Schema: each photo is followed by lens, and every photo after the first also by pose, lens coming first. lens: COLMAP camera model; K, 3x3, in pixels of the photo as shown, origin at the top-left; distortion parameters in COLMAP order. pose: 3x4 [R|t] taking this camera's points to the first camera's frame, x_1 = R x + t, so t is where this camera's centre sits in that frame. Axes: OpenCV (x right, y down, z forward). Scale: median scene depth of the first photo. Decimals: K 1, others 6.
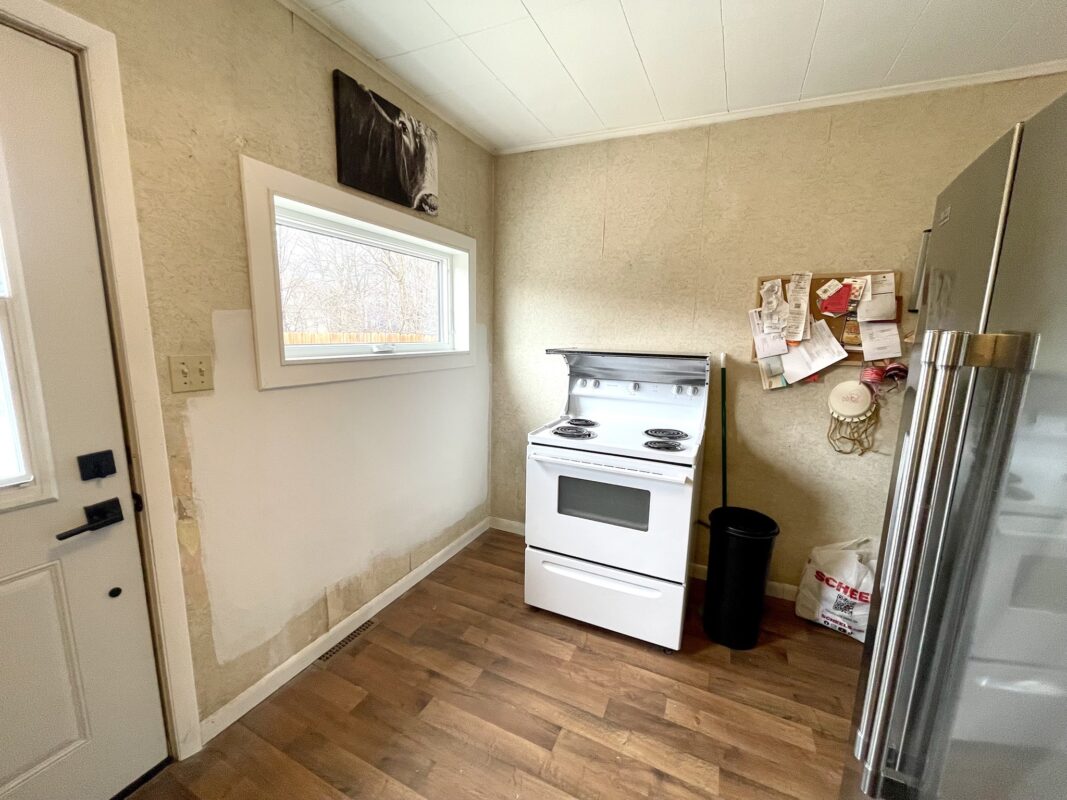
lens RADIAL K [[428.6, 0, 533.5], [0, 428.6, 400.0], [0, 0, 1]] dist [0.009275, 0.000071]
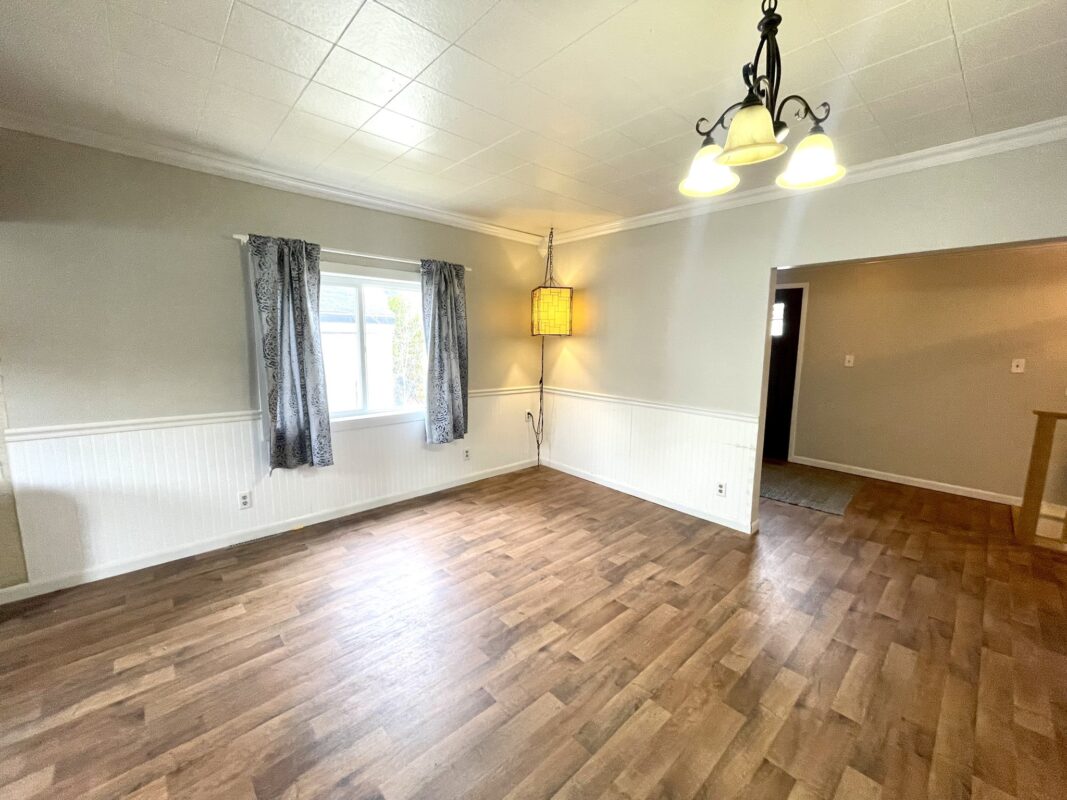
lens RADIAL K [[428.6, 0, 533.5], [0, 428.6, 400.0], [0, 0, 1]] dist [0.009275, 0.000071]
pose [[0.363740, -0.135439, 0.921602, -0.946826], [0.129749, 0.987095, 0.093855, -0.093889], [-0.922420, 0.085438, 0.376619, 0.428962]]
